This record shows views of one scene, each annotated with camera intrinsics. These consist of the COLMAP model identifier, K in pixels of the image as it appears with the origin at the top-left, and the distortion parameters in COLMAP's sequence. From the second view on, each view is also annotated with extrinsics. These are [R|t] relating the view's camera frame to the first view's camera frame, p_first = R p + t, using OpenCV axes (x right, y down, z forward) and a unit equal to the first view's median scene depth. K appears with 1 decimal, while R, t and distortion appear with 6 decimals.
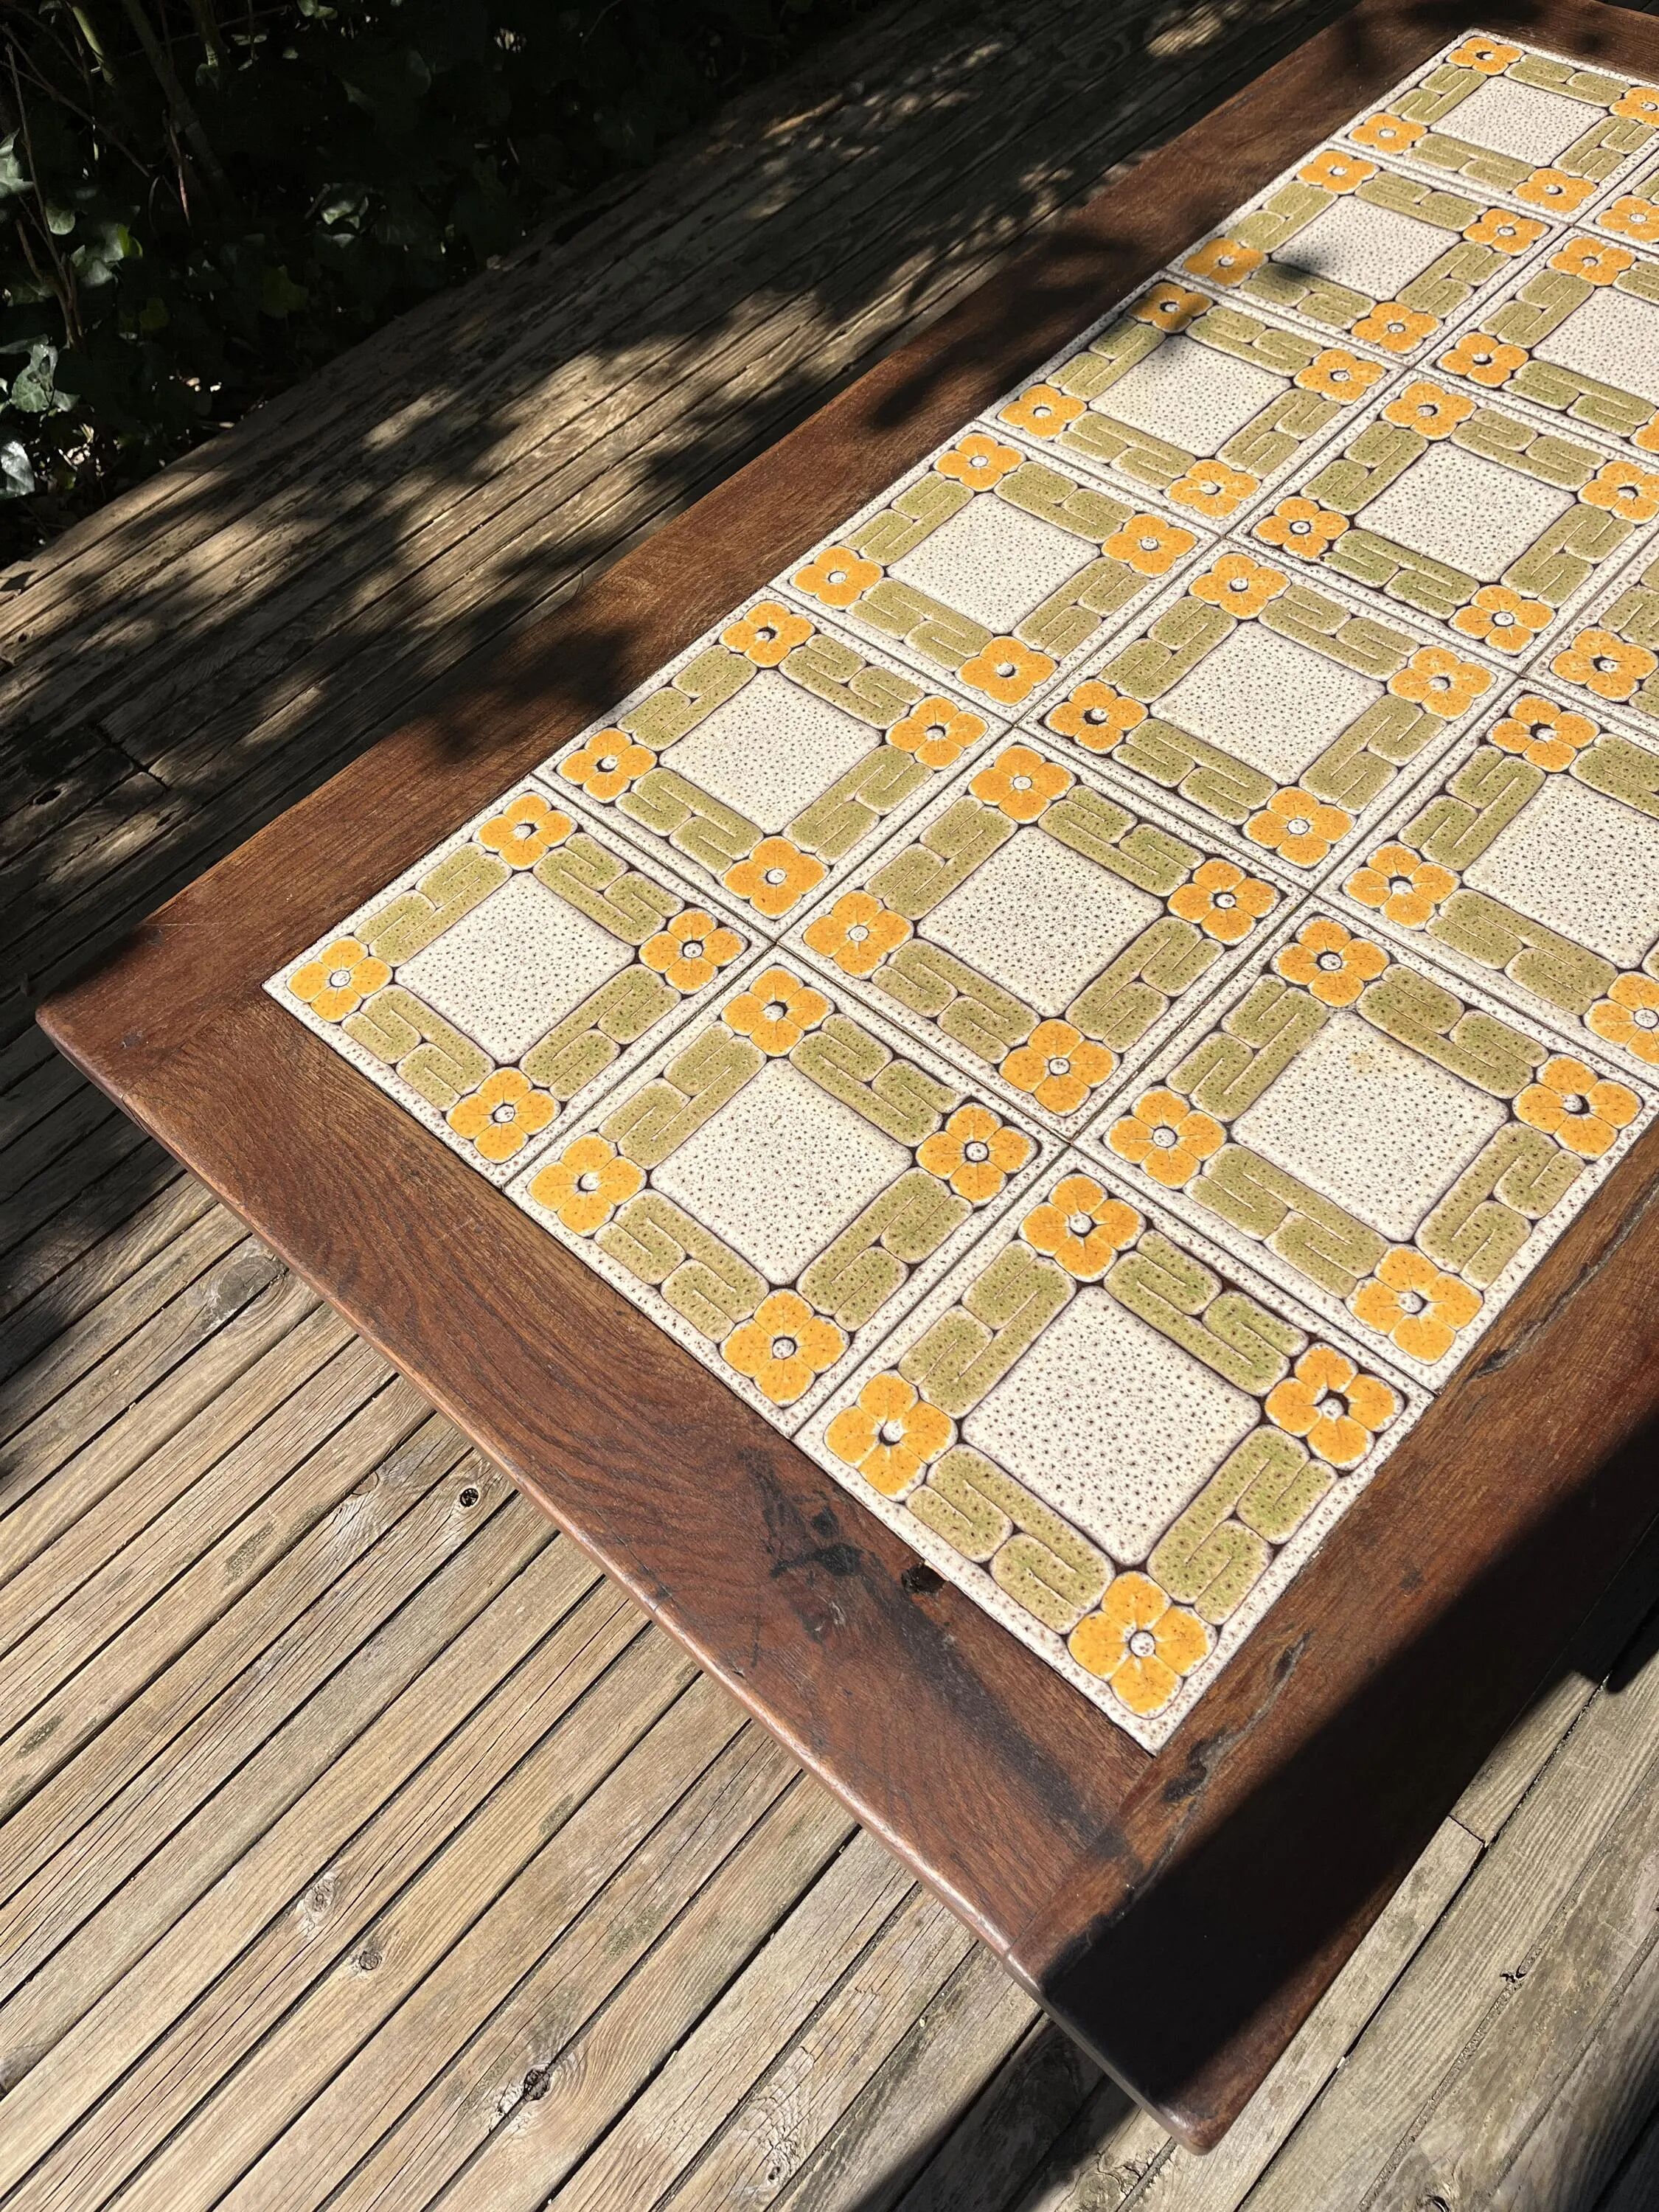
lens RADIAL K [[1677.7, 0, 825.5], [0, 1677.7, 1121.7], [0, 0, 1]] dist [0.068492, -0.090018]
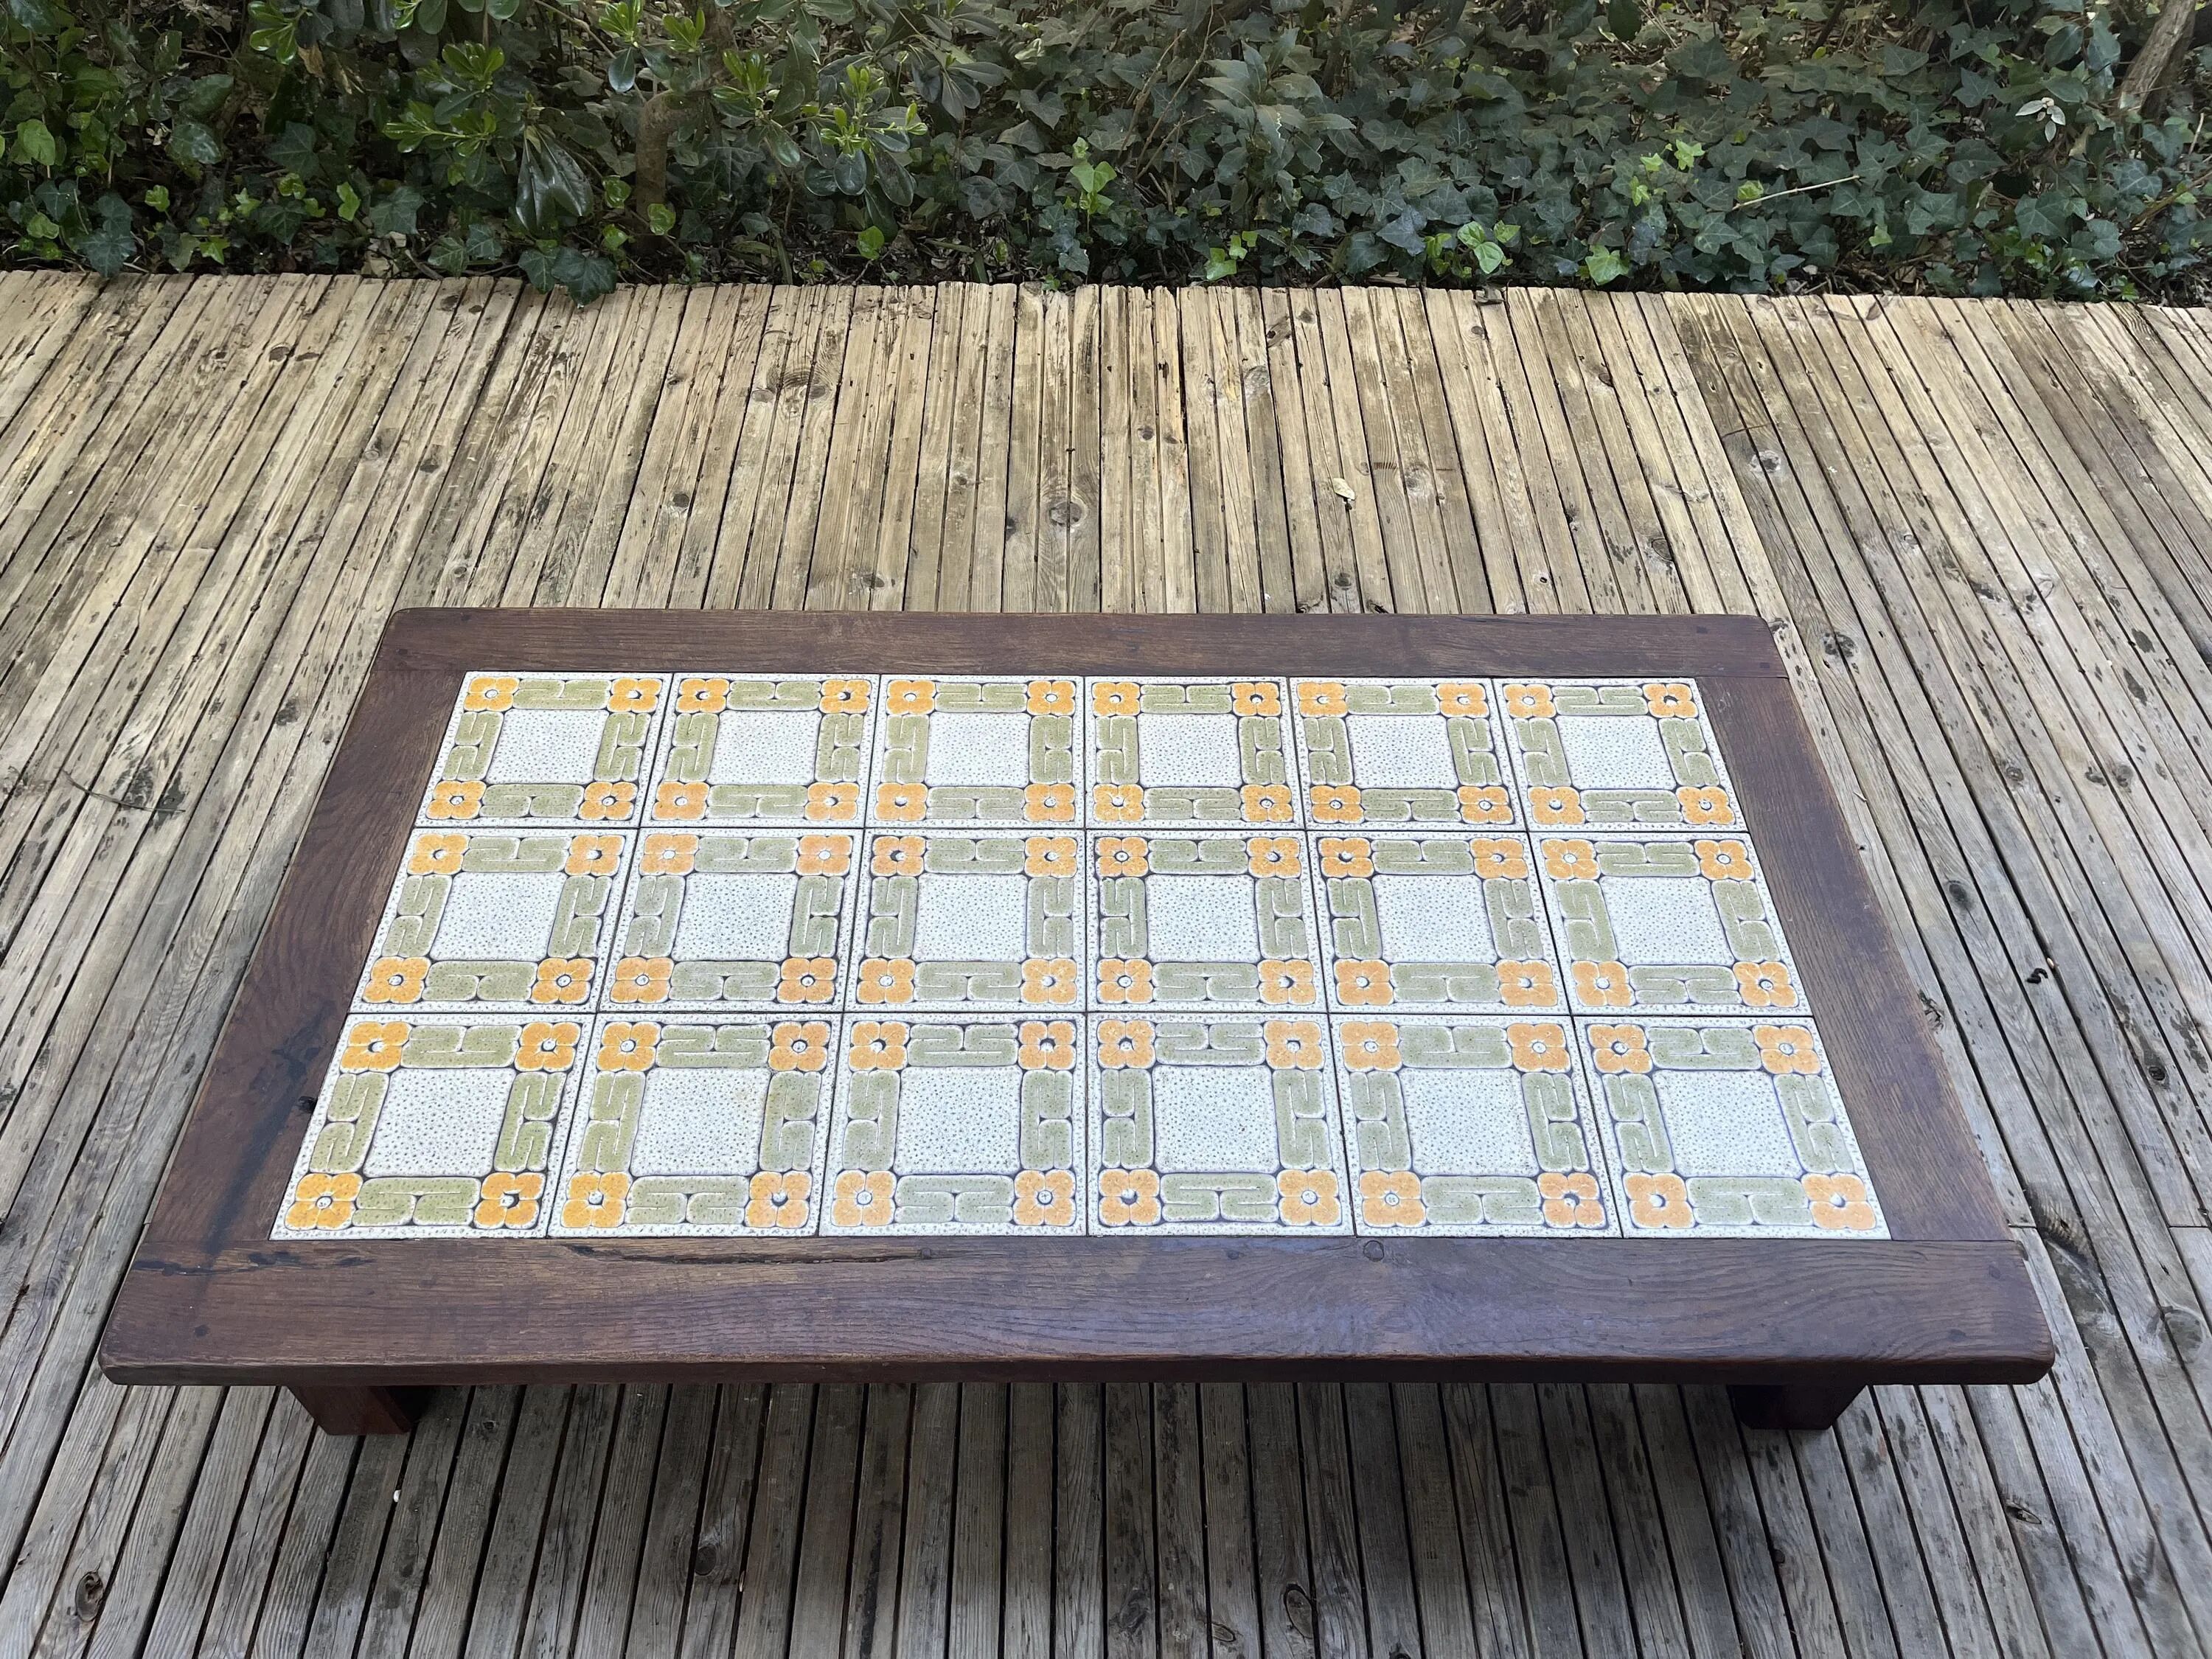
lens RADIAL K [[1690.8, 0, 1098.0], [0, 1690.8, 810.8], [0, 0, 1]] dist [0.063038, -0.091931]
pose [[0.682283, 0.611783, -0.400264, 0.989934], [-0.657124, 0.753144, 0.031020, -0.493769], [0.320434, 0.241859, 0.915875, -0.422753]]
